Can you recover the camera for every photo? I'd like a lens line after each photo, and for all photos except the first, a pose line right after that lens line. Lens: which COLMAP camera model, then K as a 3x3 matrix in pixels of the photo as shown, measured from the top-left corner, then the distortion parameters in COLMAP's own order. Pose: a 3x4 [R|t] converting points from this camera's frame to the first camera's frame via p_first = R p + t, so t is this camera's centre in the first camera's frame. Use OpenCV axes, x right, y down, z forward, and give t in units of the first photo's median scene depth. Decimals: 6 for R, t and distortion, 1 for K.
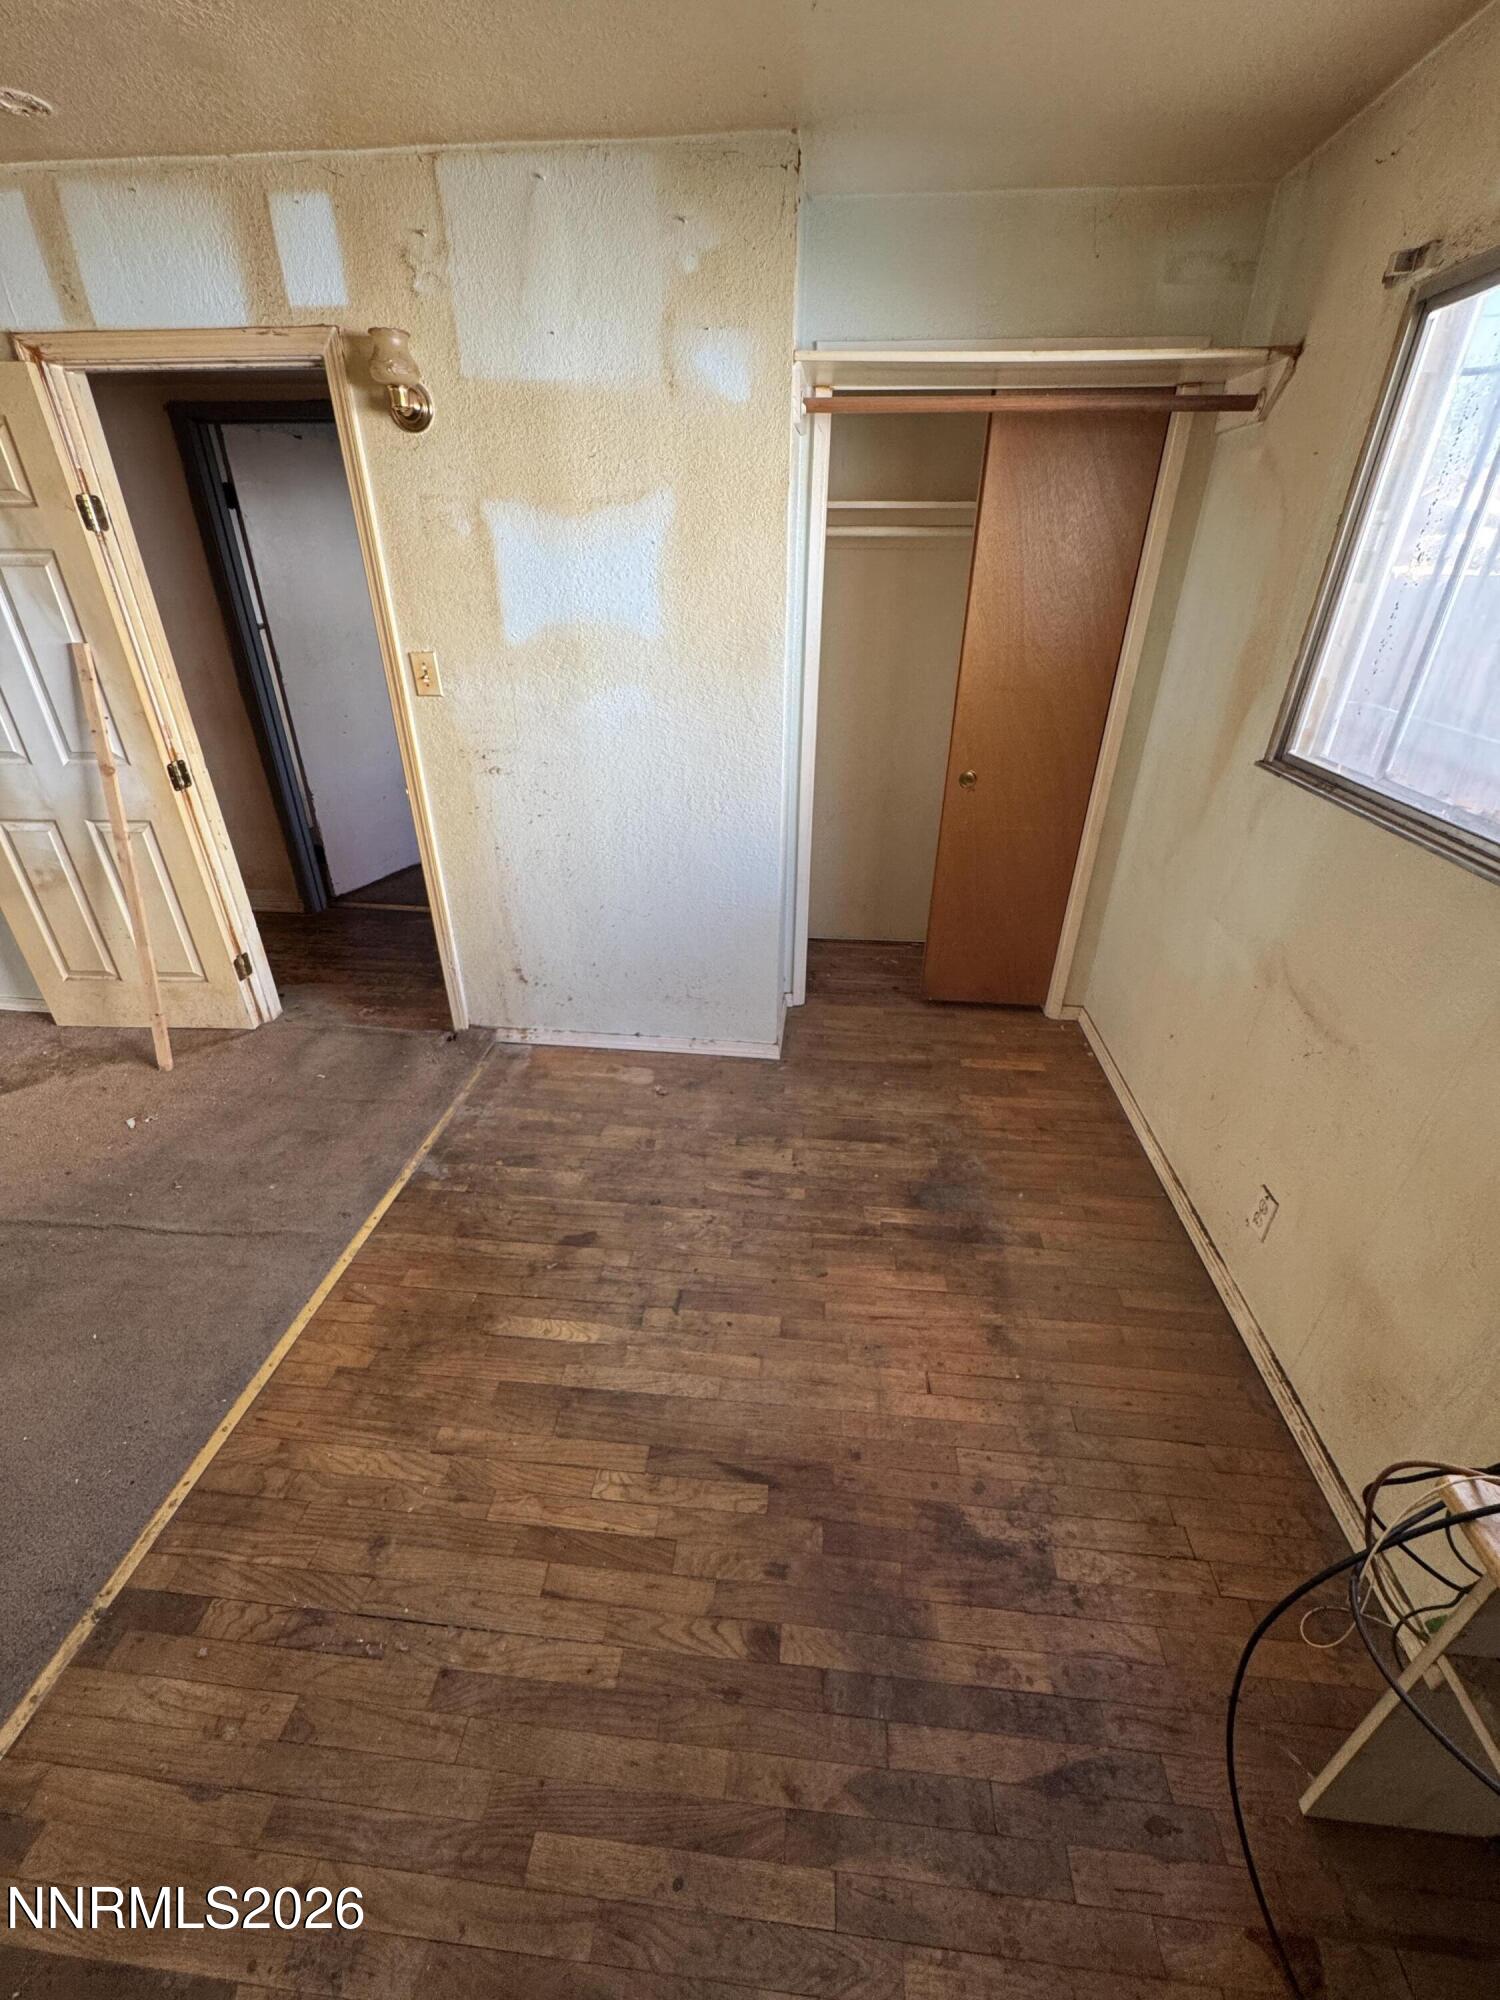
lens RADIAL K [[801.8, 0, 750.0], [0, 801.8, 1000.0], [0, 0, 1]] dist [-0.000978, 0.000141]
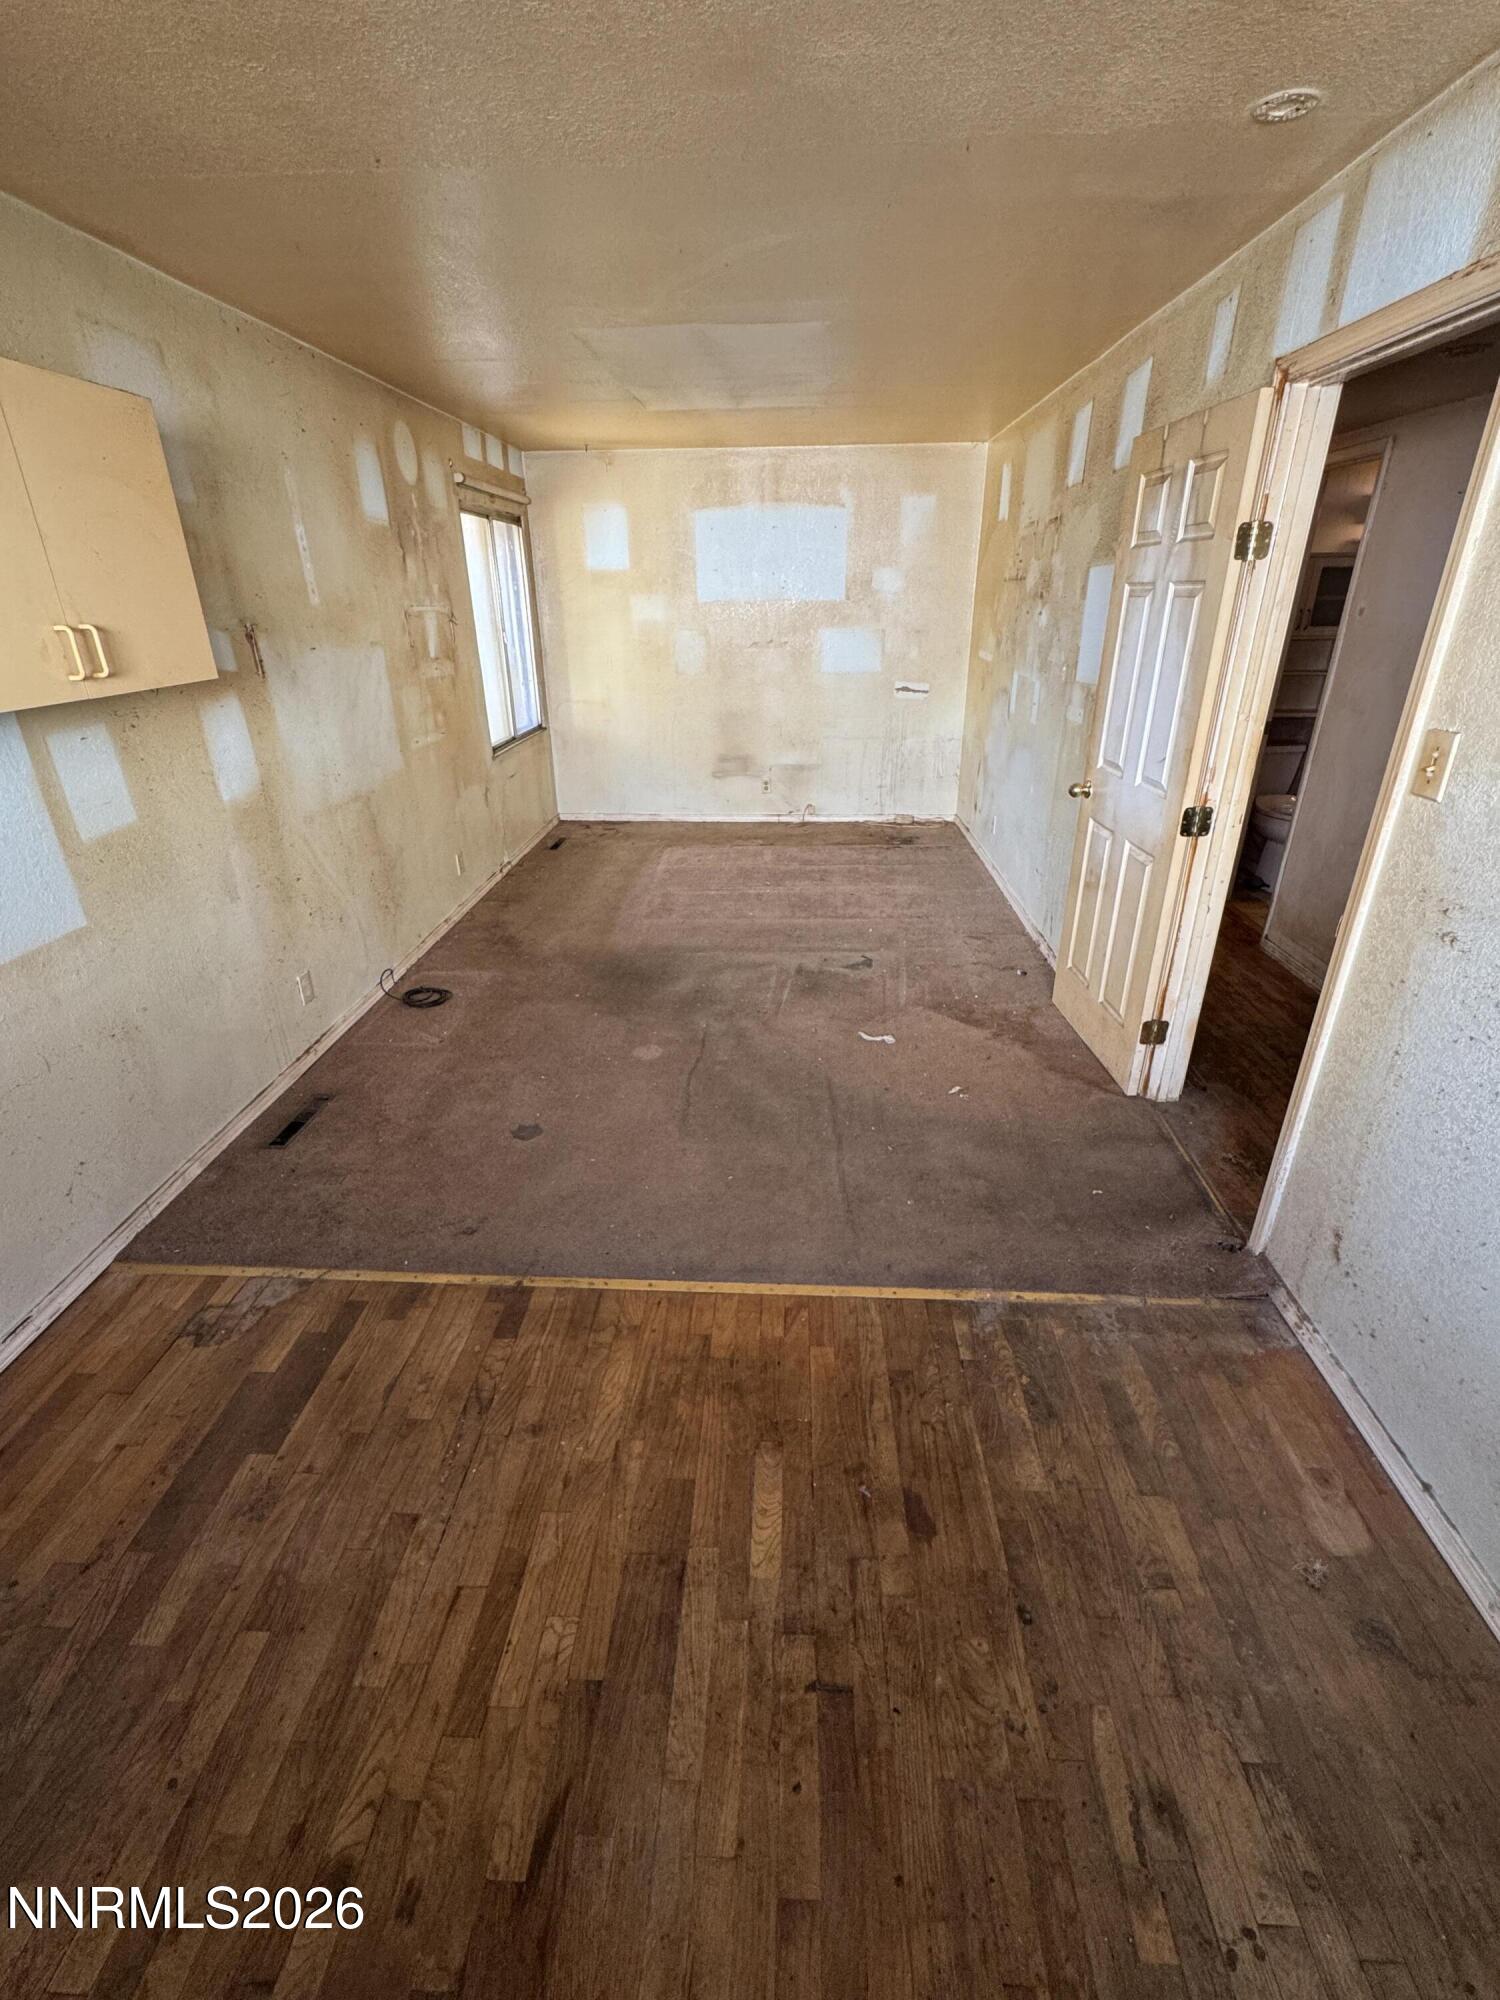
lens RADIAL K [[875.3, 0, 750.0], [0, 875.3, 1000.0], [0, 0, 1]] dist [-0.000605, 0.000348]
pose [[0.046150, 0.416623, -0.907907, 0.297238], [-0.470464, 0.810831, 0.348162, -0.274703], [0.881211, 0.411070, 0.233426, 0.501569]]
